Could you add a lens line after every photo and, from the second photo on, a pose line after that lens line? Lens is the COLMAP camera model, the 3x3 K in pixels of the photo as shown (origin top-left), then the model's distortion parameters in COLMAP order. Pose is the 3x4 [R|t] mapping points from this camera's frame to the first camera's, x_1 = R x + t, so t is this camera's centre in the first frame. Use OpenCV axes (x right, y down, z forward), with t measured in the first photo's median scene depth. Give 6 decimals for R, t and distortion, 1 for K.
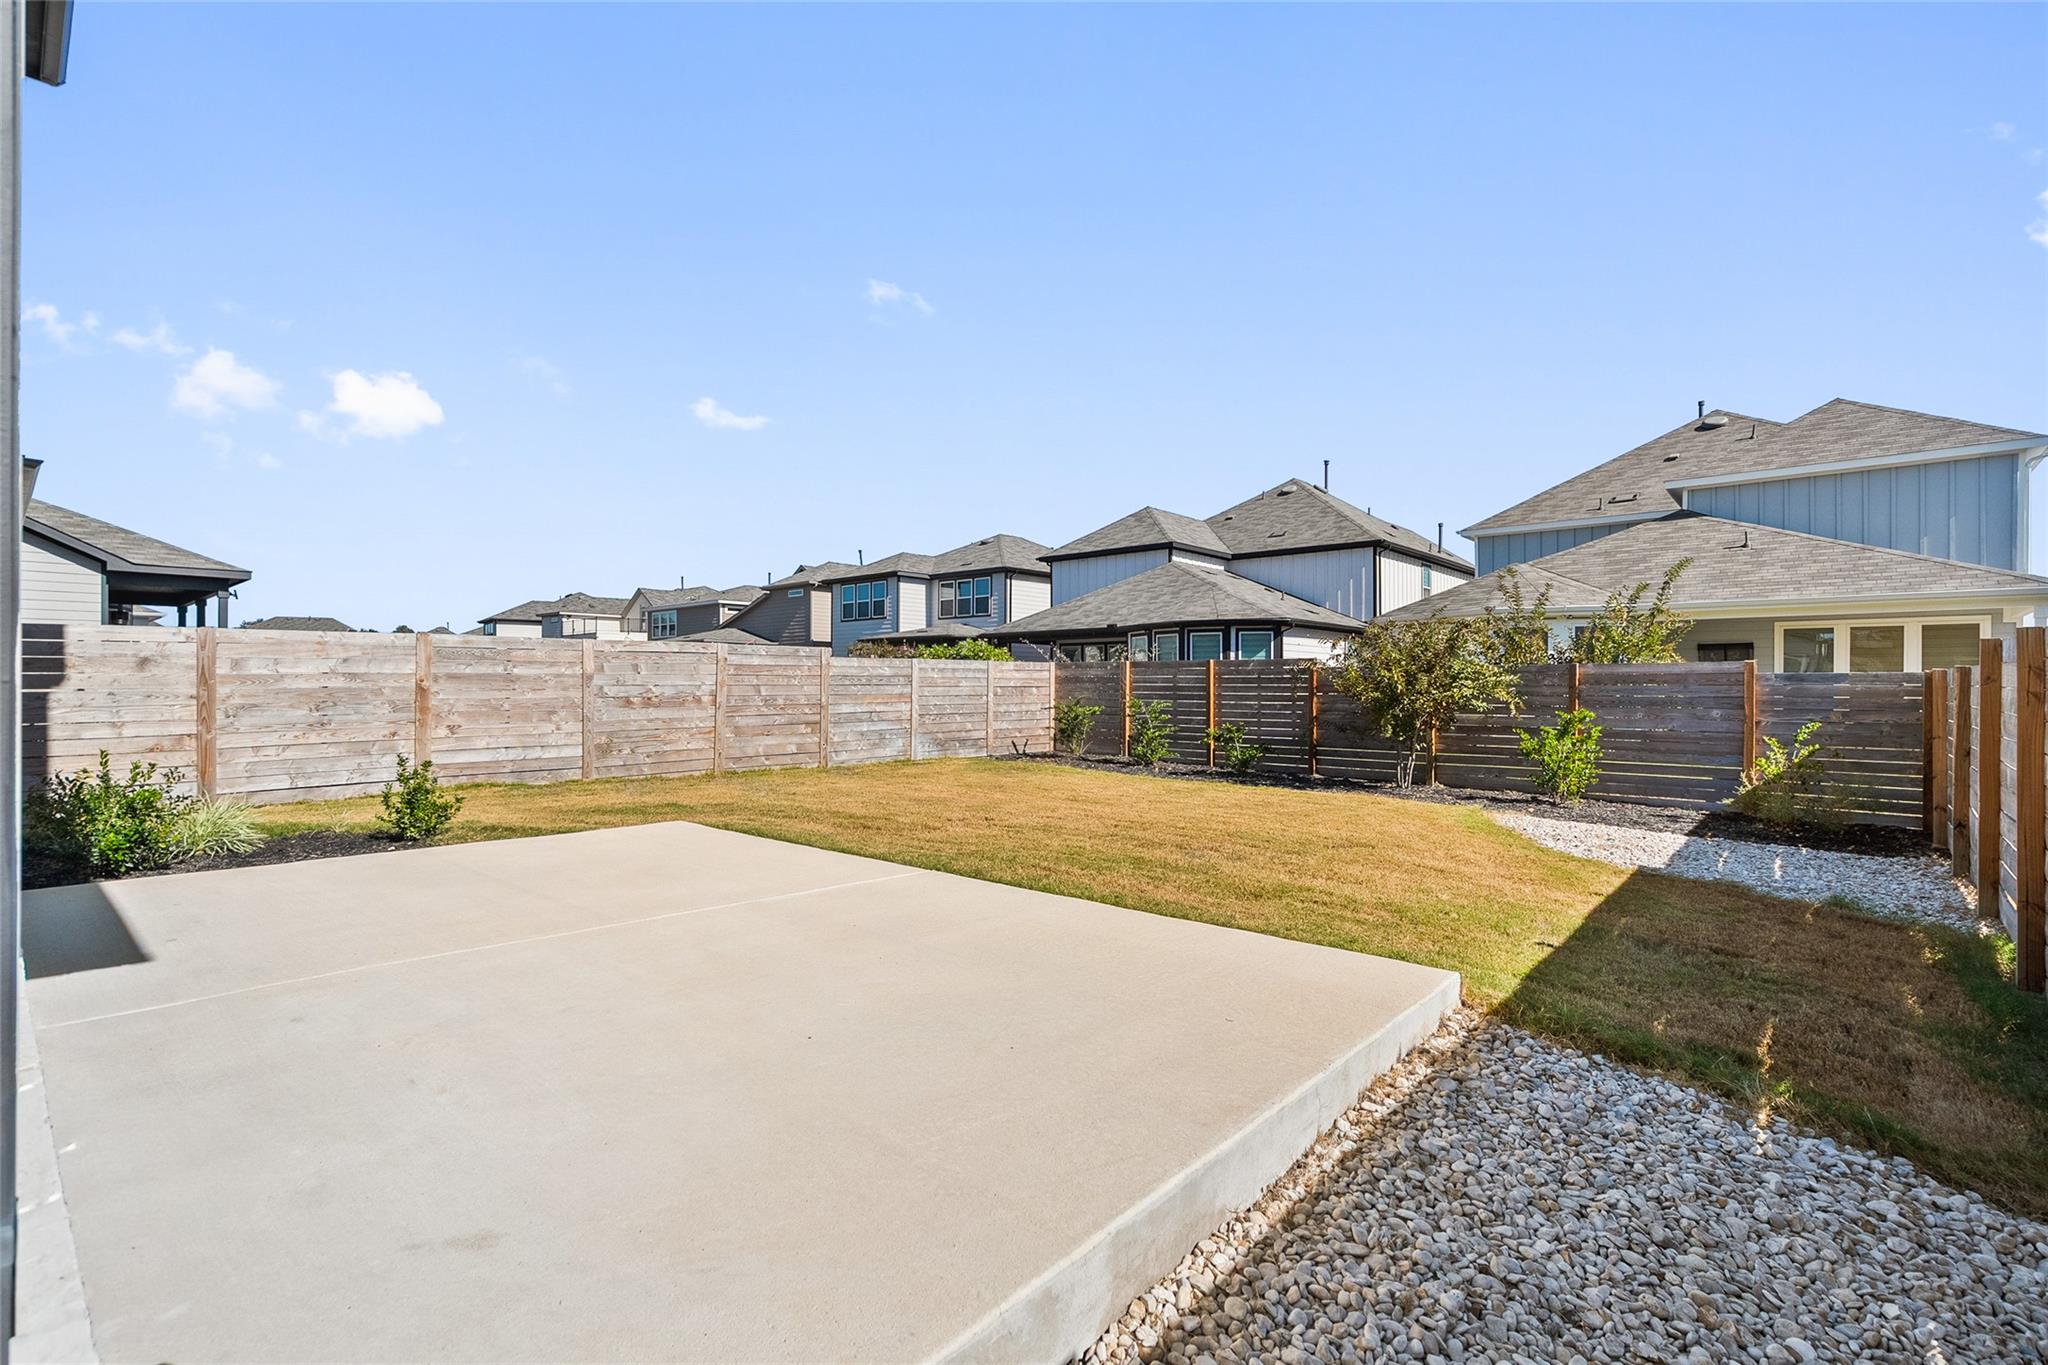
lens RADIAL K [[920.8, 0, 1024.0], [0, 920.8, 682.5], [0, 0, 1]] dist [0.000457, 0.000288]
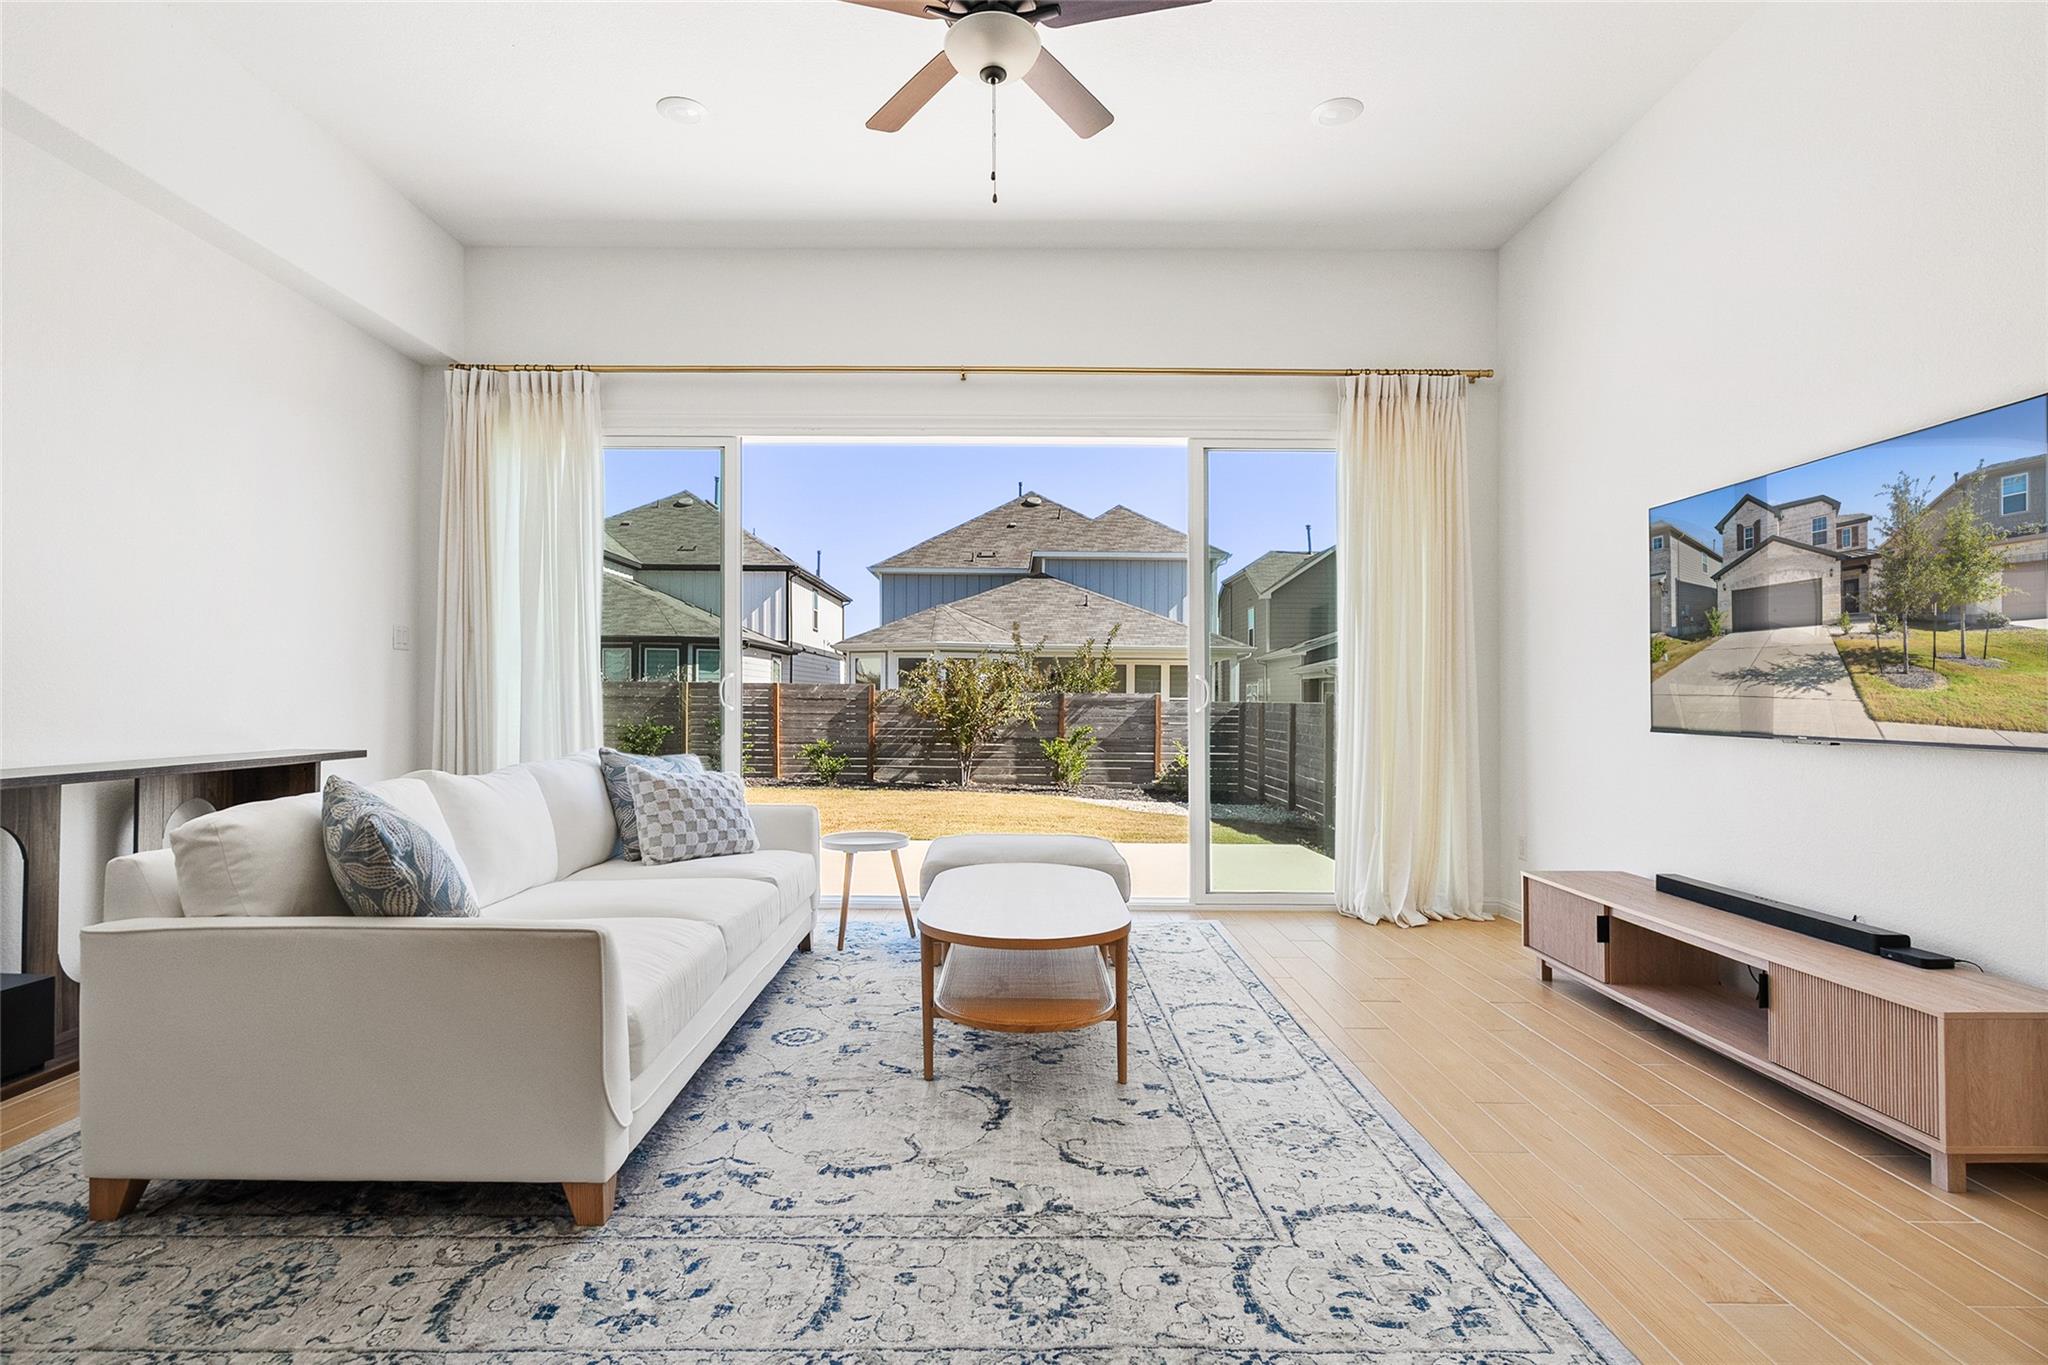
lens RADIAL K [[1016.0, 0, 990.1], [0, 1016.0, 685.9], [0, 0, 1]] dist [0.002251, 0.000720]
pose [[0.759613, 0.012022, 0.650264, -0.248948], [-0.009119, 0.999928, -0.007833, -0.008415], [-0.650311, 0.000021, 0.759668, -0.063783]]
